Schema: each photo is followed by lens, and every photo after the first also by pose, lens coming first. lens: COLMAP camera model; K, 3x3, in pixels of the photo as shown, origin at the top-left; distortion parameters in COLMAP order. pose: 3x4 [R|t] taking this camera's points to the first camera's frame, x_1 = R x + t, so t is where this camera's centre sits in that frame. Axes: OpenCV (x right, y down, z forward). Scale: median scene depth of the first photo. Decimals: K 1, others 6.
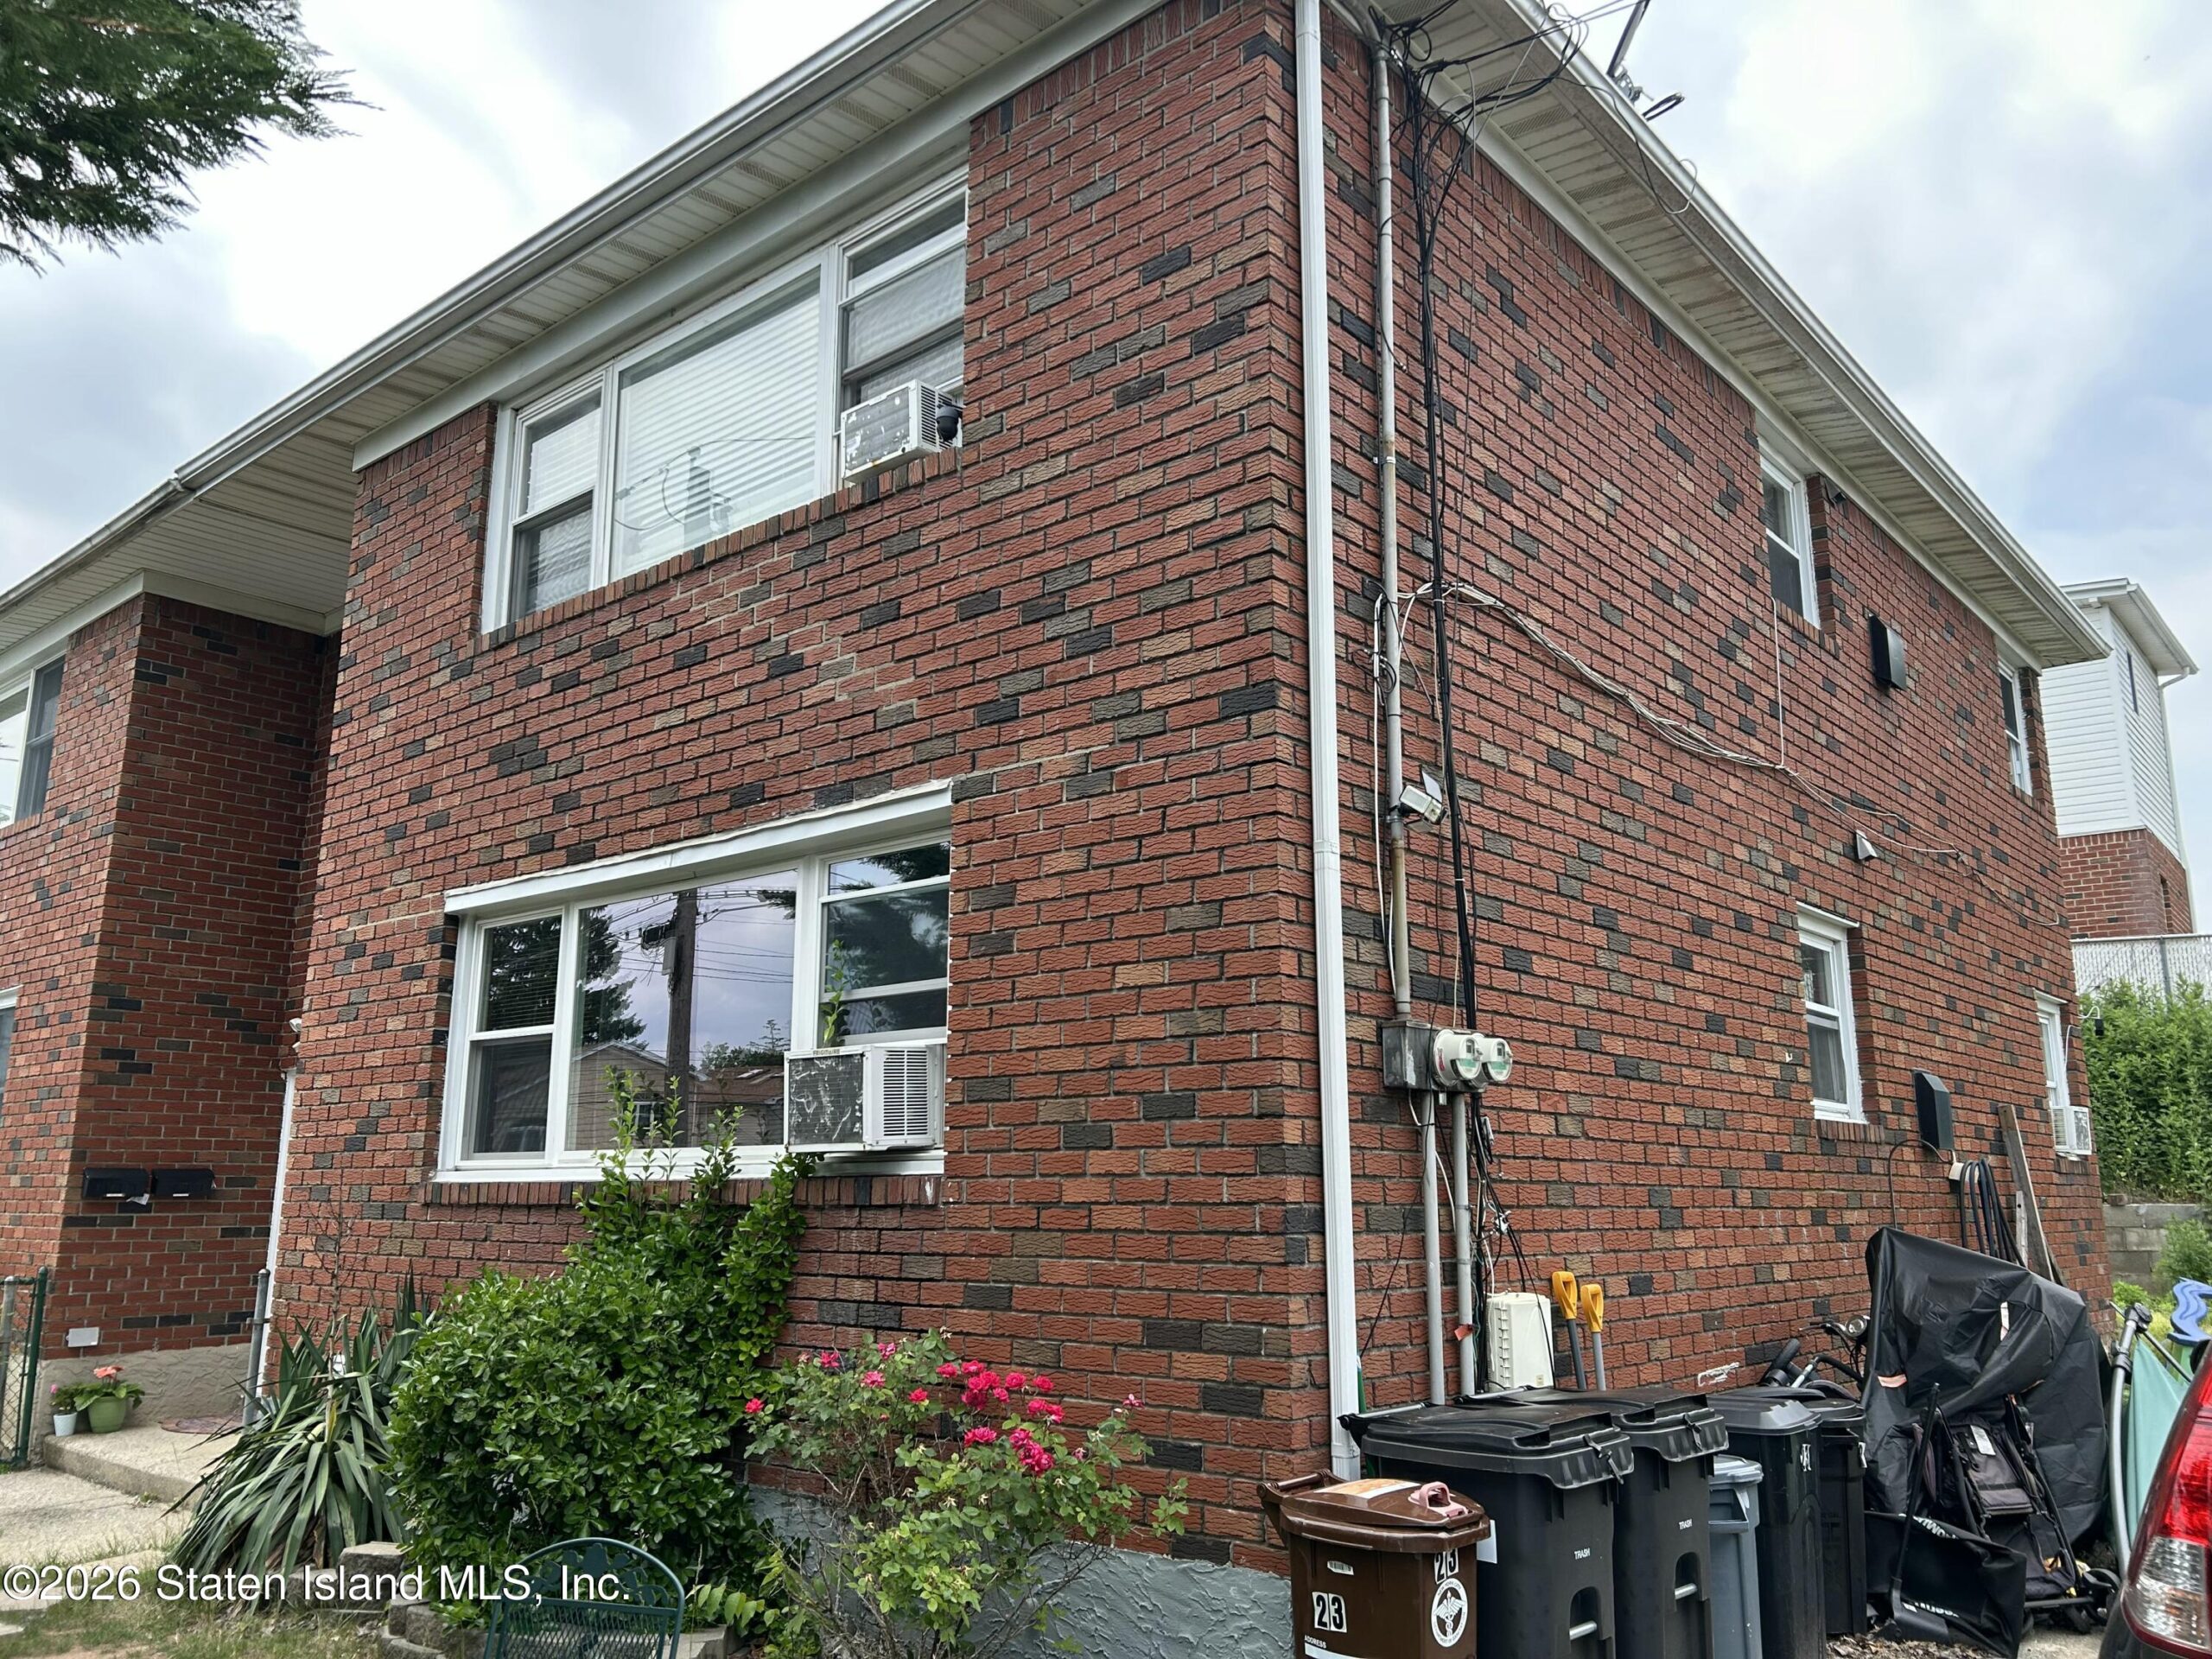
lens RADIAL K [[1675.9, 0, 1094.3], [0, 1675.9, 832.0], [0, 0, 1]] dist [0.053229, -0.058698]
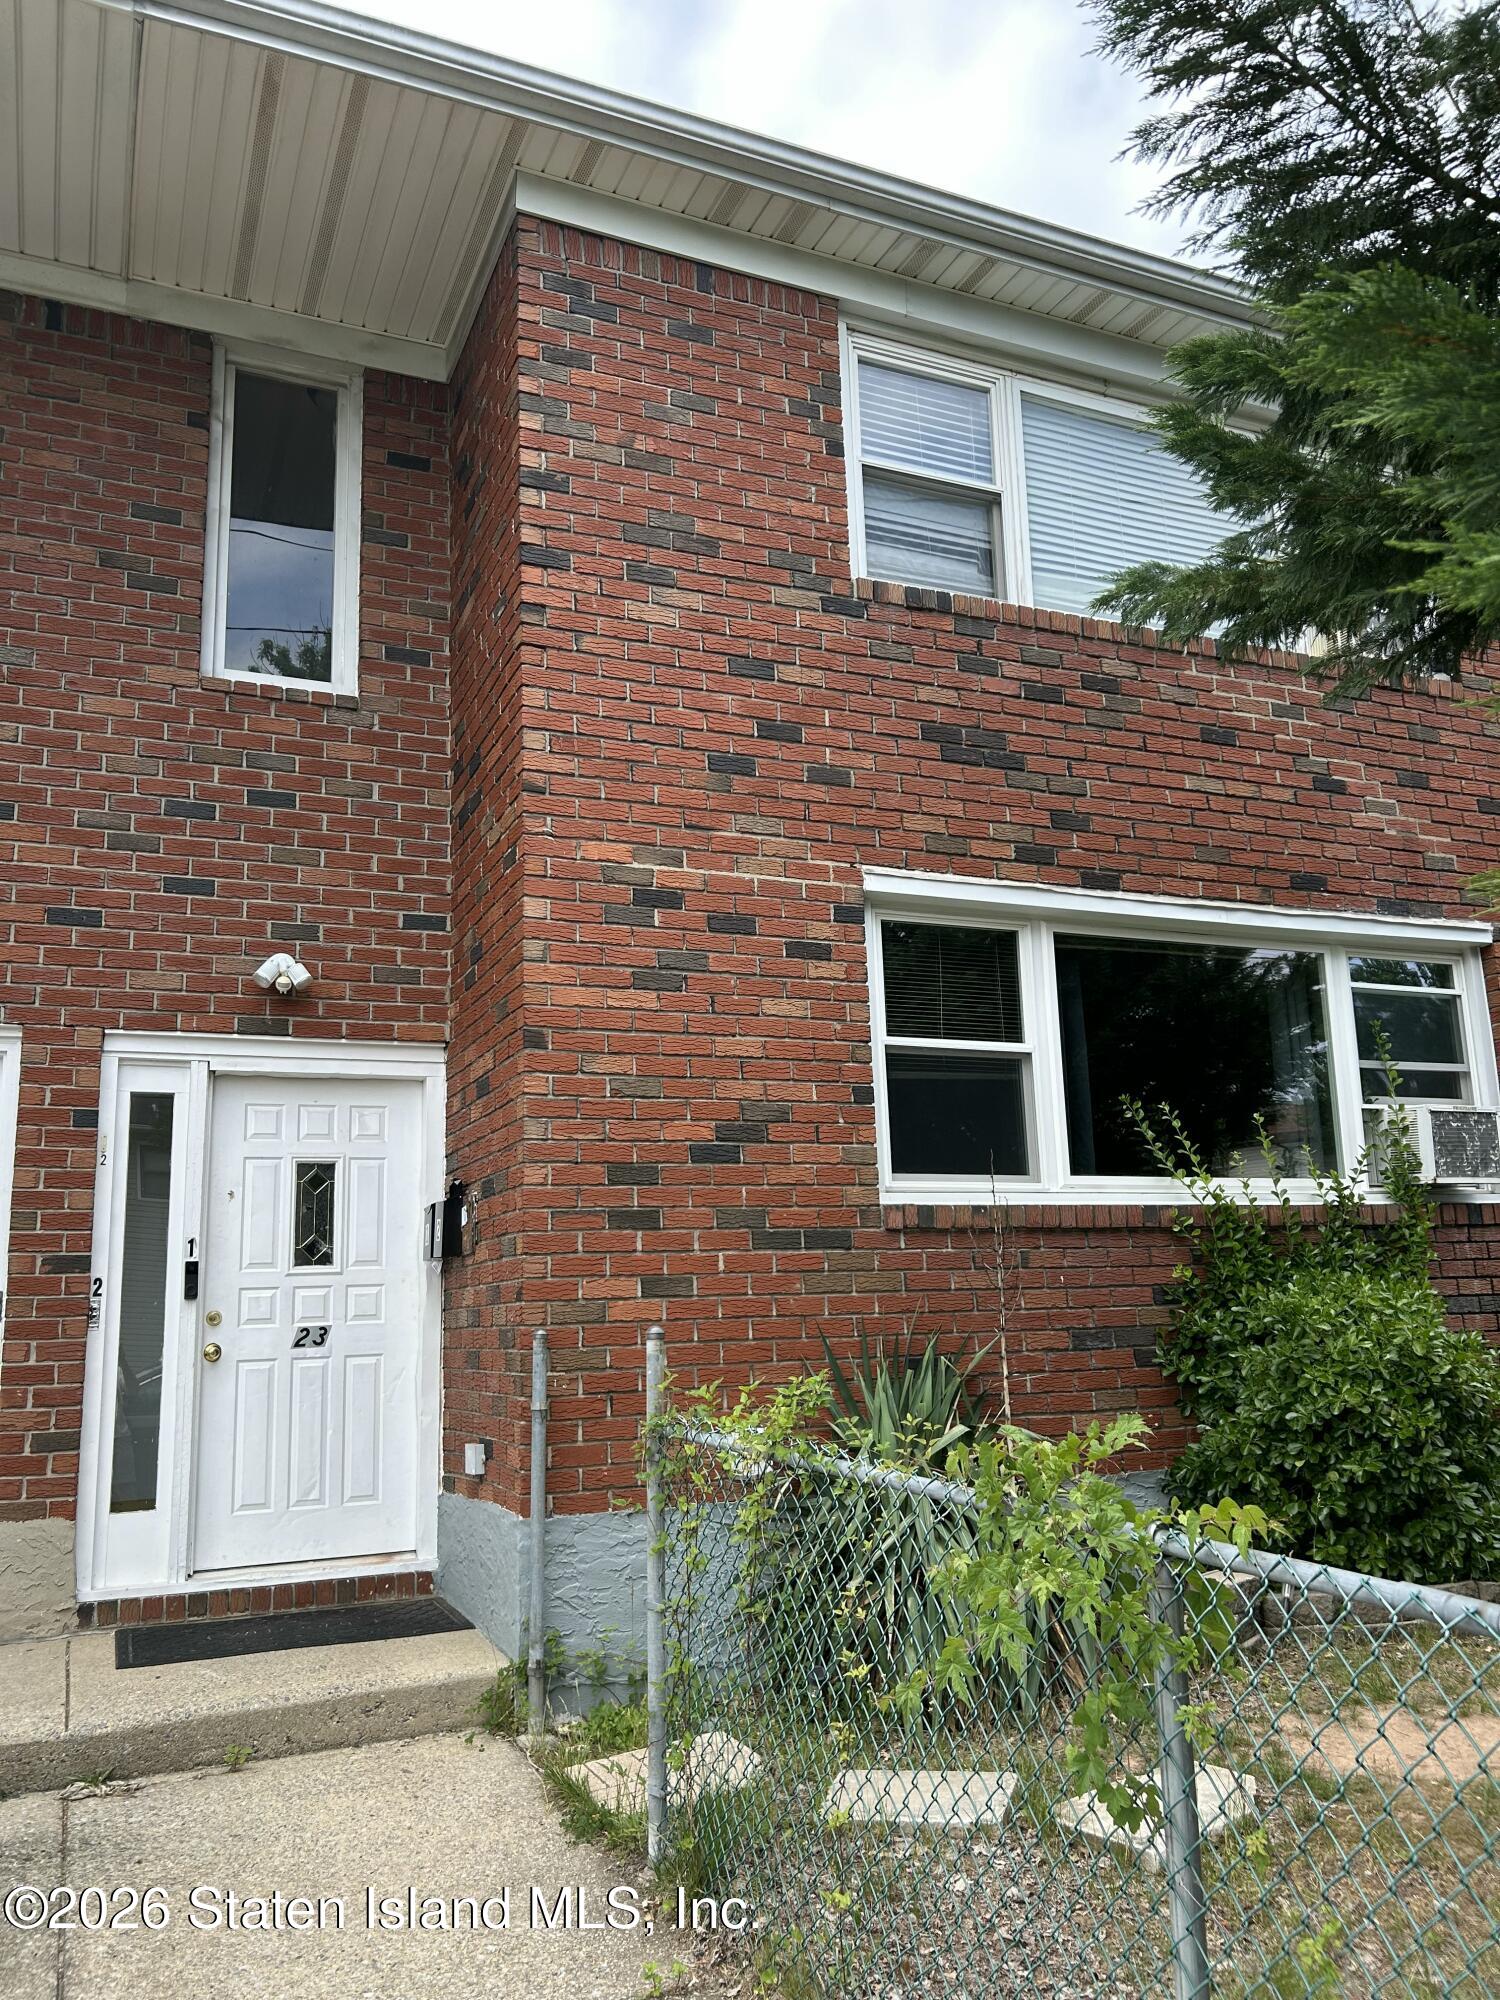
lens RADIAL K [[1515.3, 0, 737.8], [0, 1515.3, 1009.6], [0, 0, 1]] dist [0.053229, -0.058698]
pose [[0.437488, 0.160375, 0.884807, -1.435504], [-0.157501, 0.982423, -0.100193, 0.257616], [-0.885323, -0.095525, 0.455058, 0.942816]]
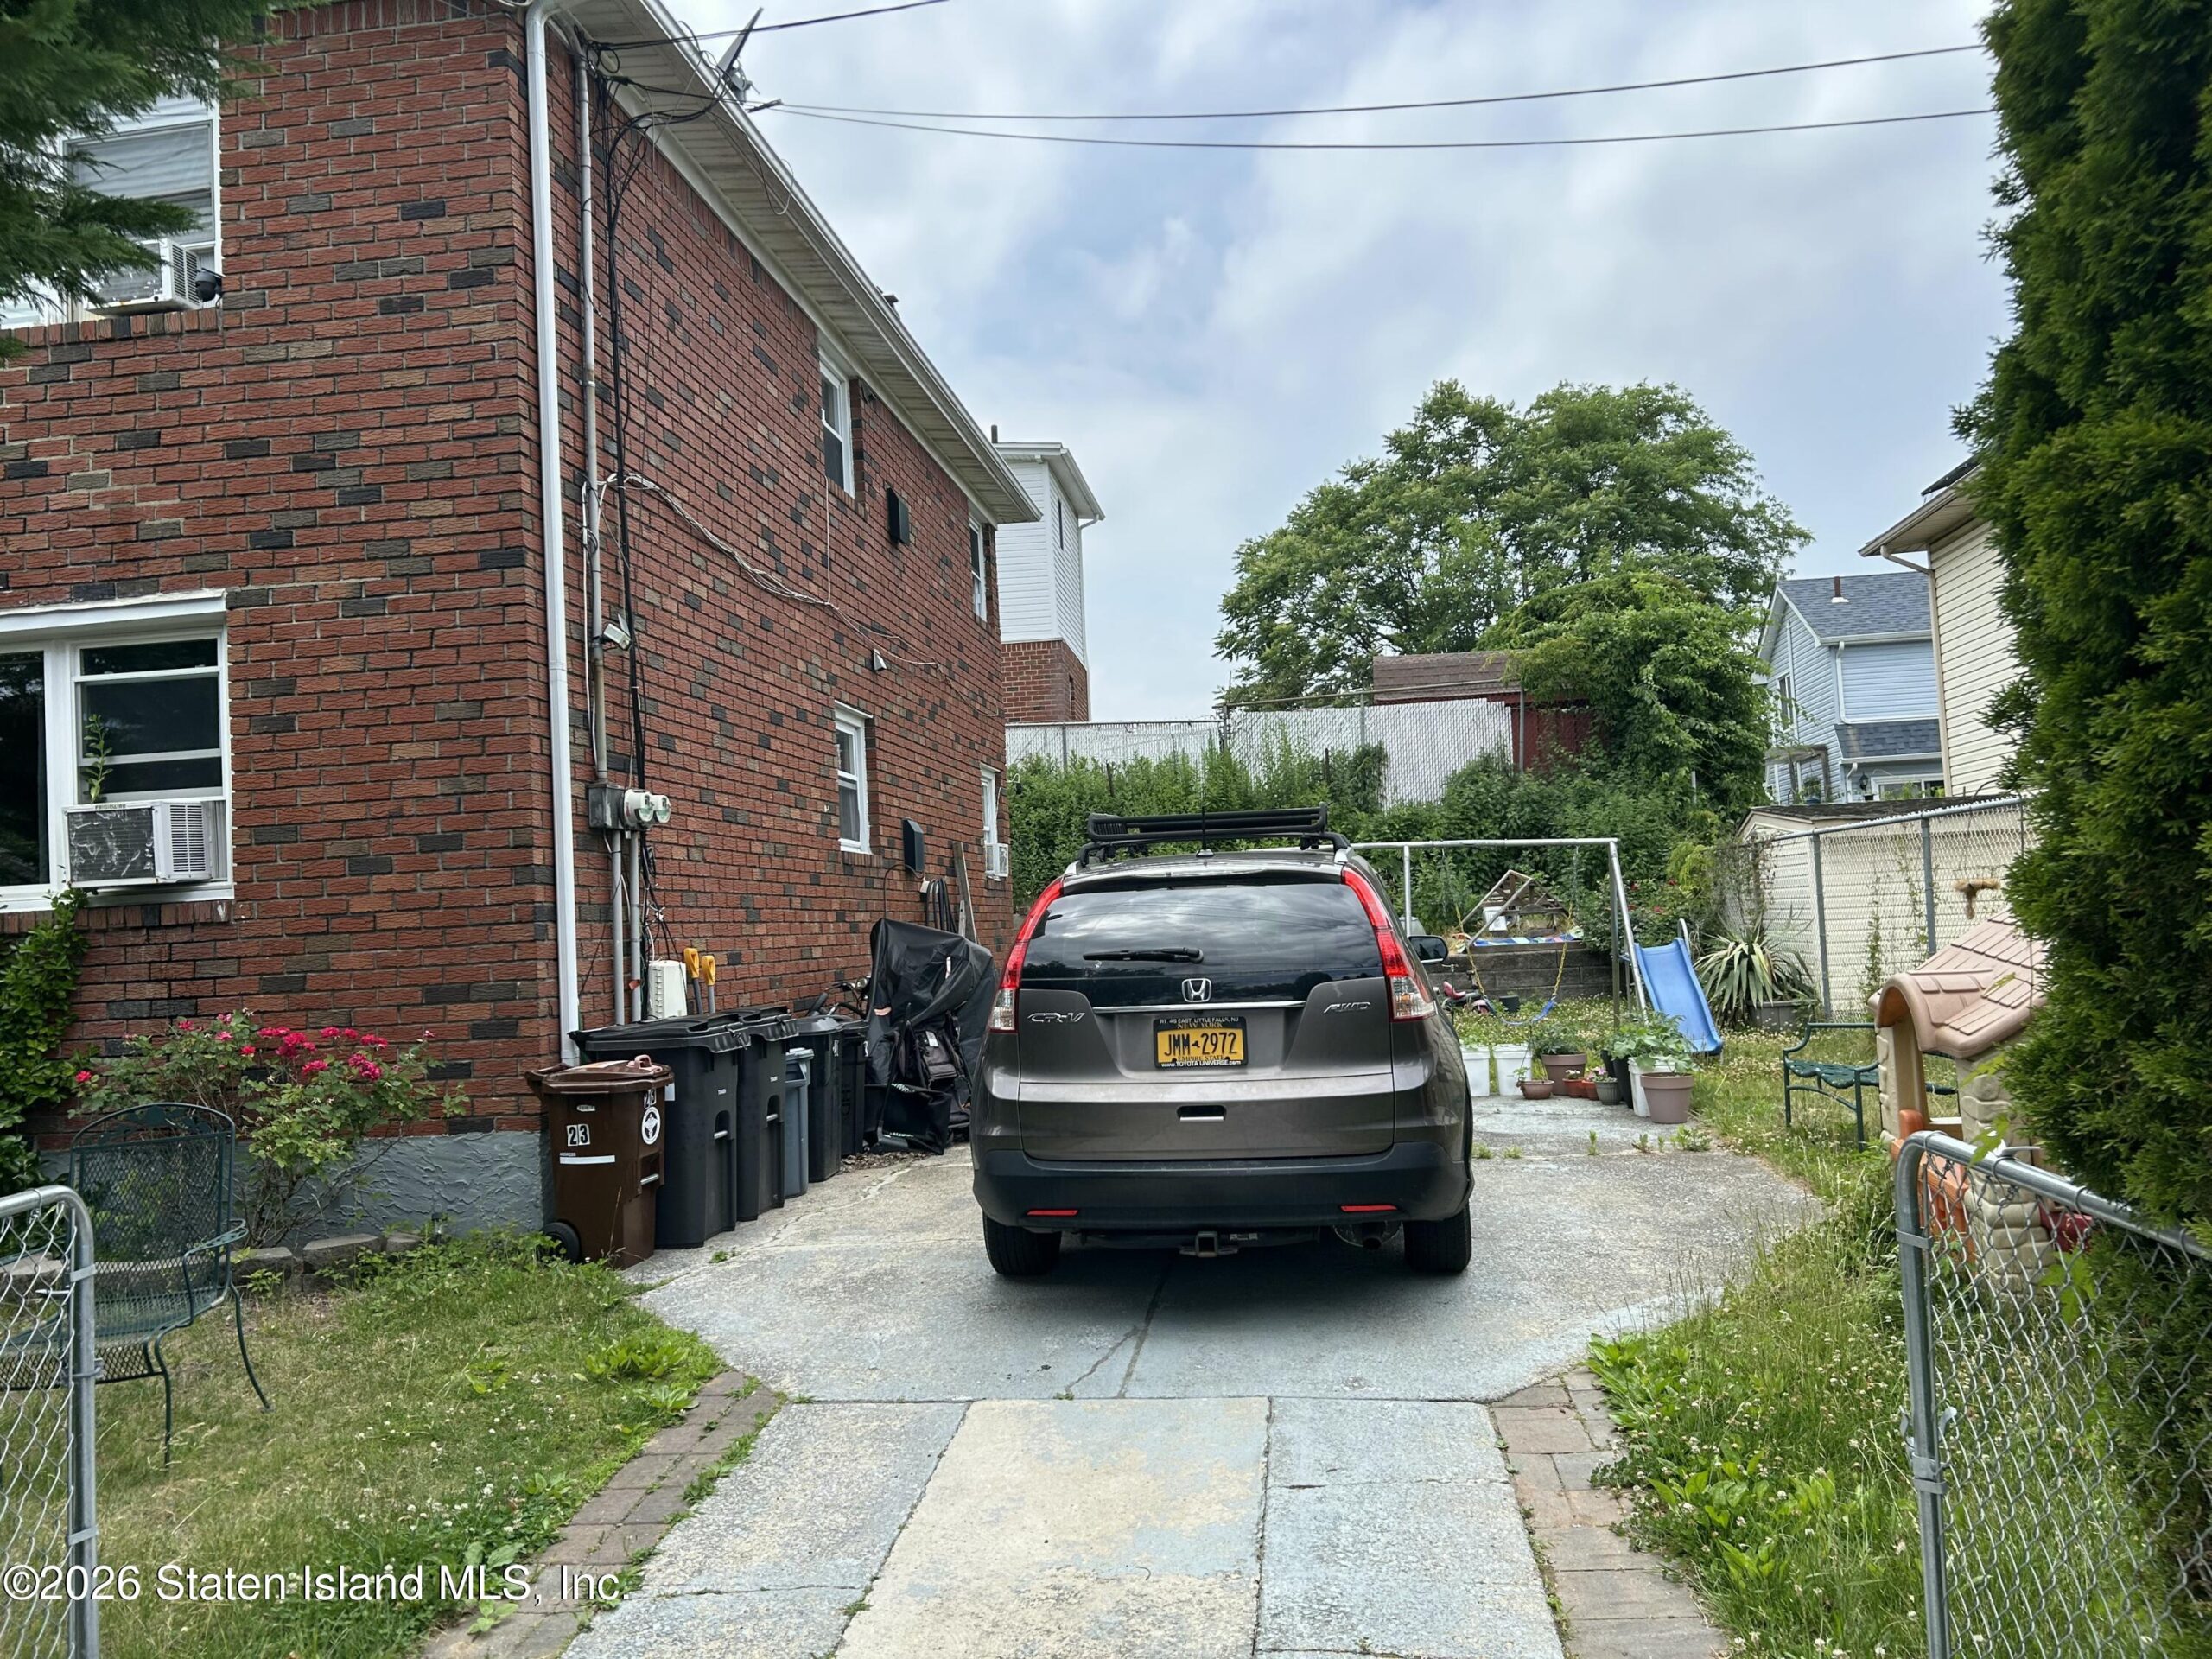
lens RADIAL K [[1675.9, 0, 1115.2], [0, 1675.9, 843.6], [0, 0, 1]] dist [0.053229, -0.058698]
pose [[0.835685, -0.015939, 0.548978, -0.220913], [-0.064748, 0.989749, 0.127300, -0.046565], [-0.545380, -0.141928, 0.826086, -0.419855]]
